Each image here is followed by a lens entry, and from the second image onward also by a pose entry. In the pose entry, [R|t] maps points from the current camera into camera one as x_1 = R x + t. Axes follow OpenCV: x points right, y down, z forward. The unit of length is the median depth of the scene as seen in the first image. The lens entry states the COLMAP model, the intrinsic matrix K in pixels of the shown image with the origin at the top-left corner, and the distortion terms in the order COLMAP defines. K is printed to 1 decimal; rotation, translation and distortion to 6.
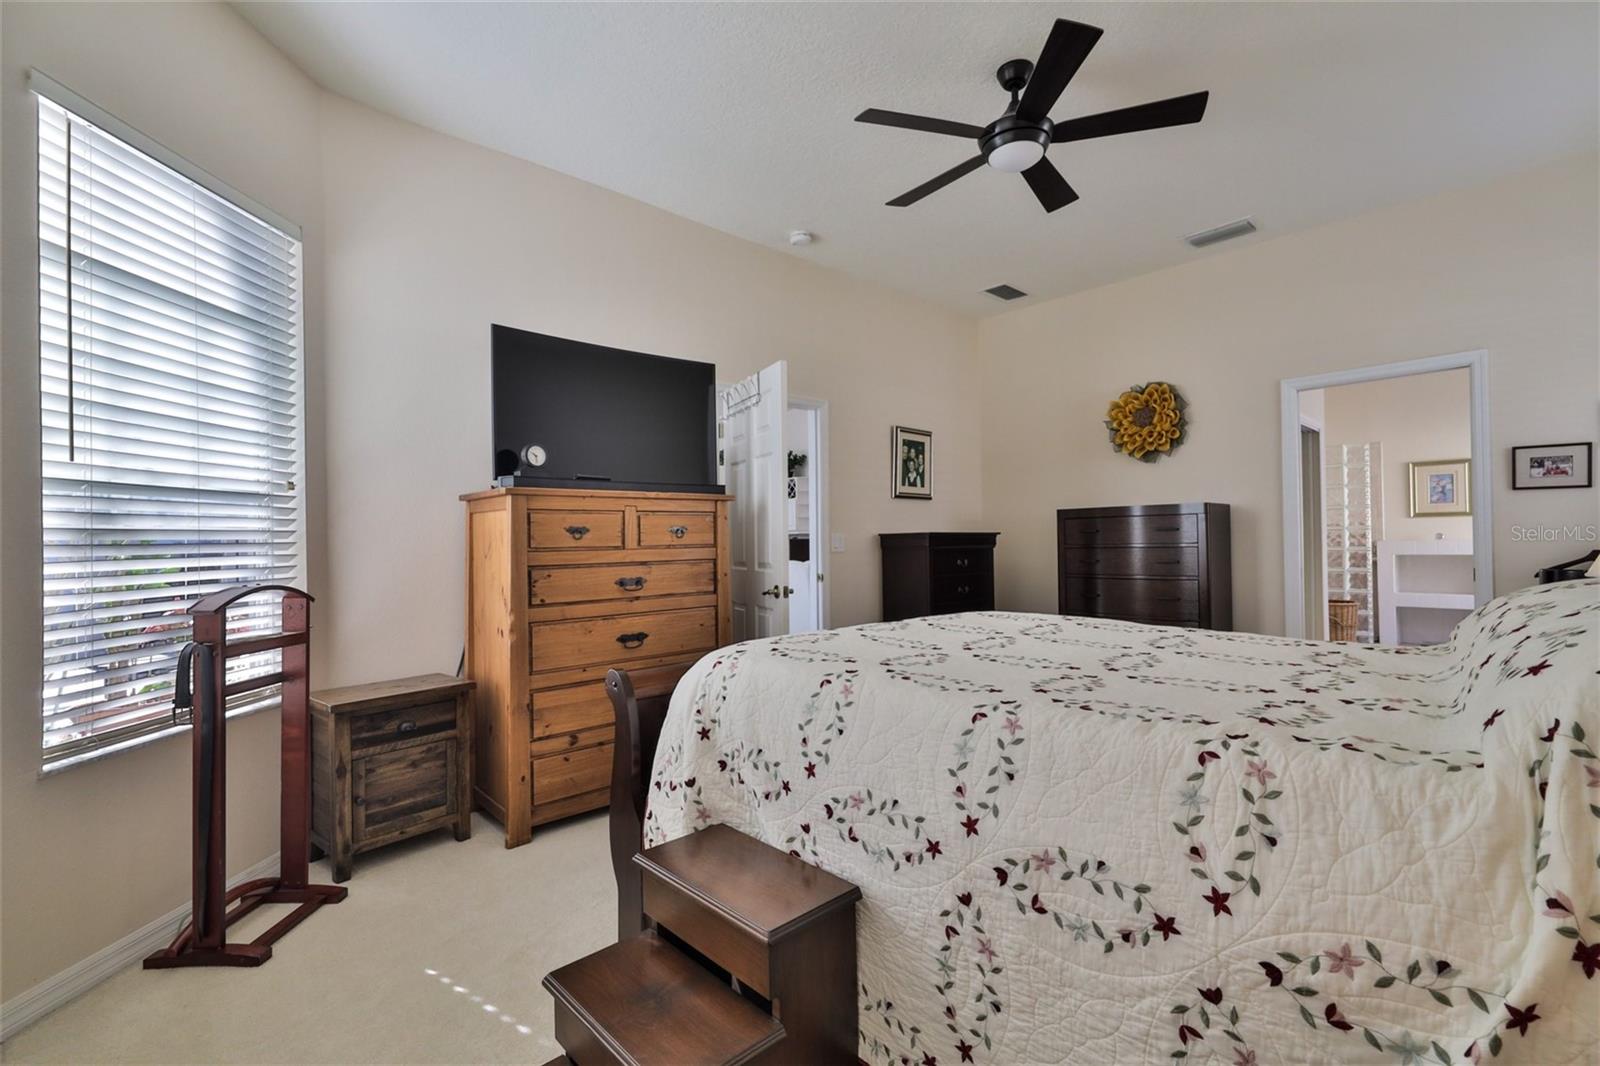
lens RADIAL K [[727.3, 0, 800.0], [0, 727.3, 533.0], [0, 0, 1]] dist [0.000847, 0.000080]
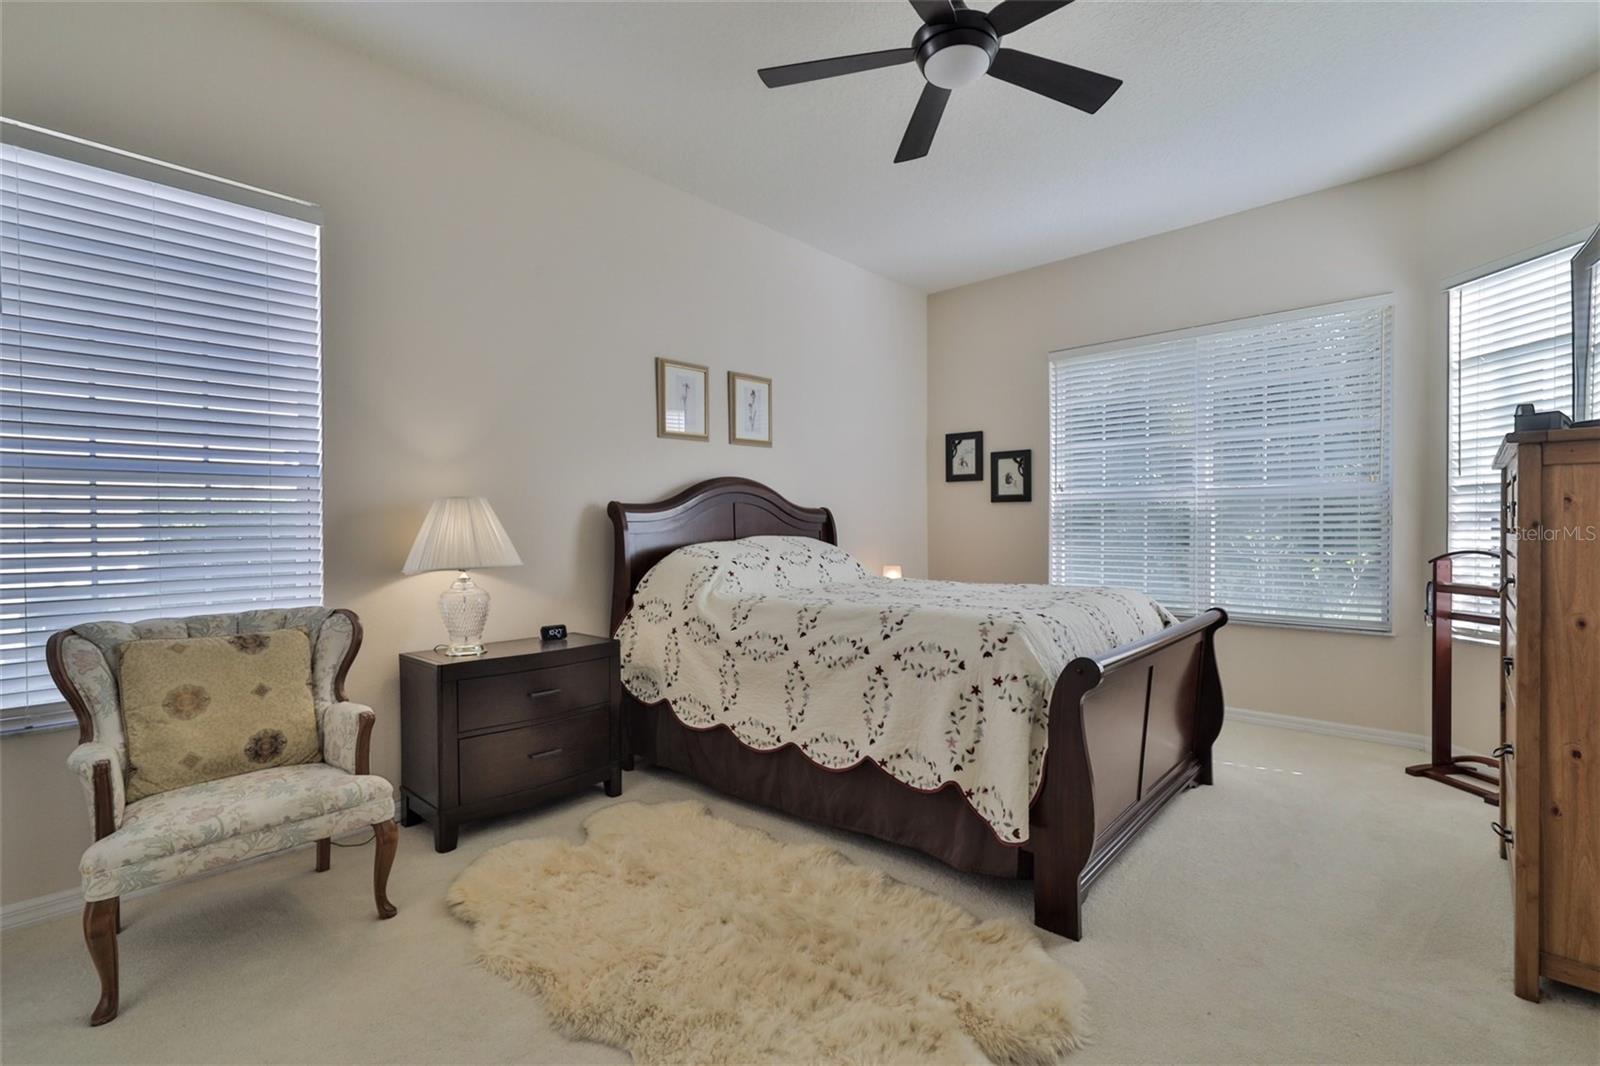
lens RADIAL K [[684.7, 0, 800.0], [0, 684.7, 533.0], [0, 0, 1]] dist [0.001439, 0.000132]
pose [[-0.998588, -0.002639, -0.053056, 0.718818], [-0.002218, 0.999966, -0.008001, 0.061237], [0.053075, -0.007872, -0.998559, 2.554107]]
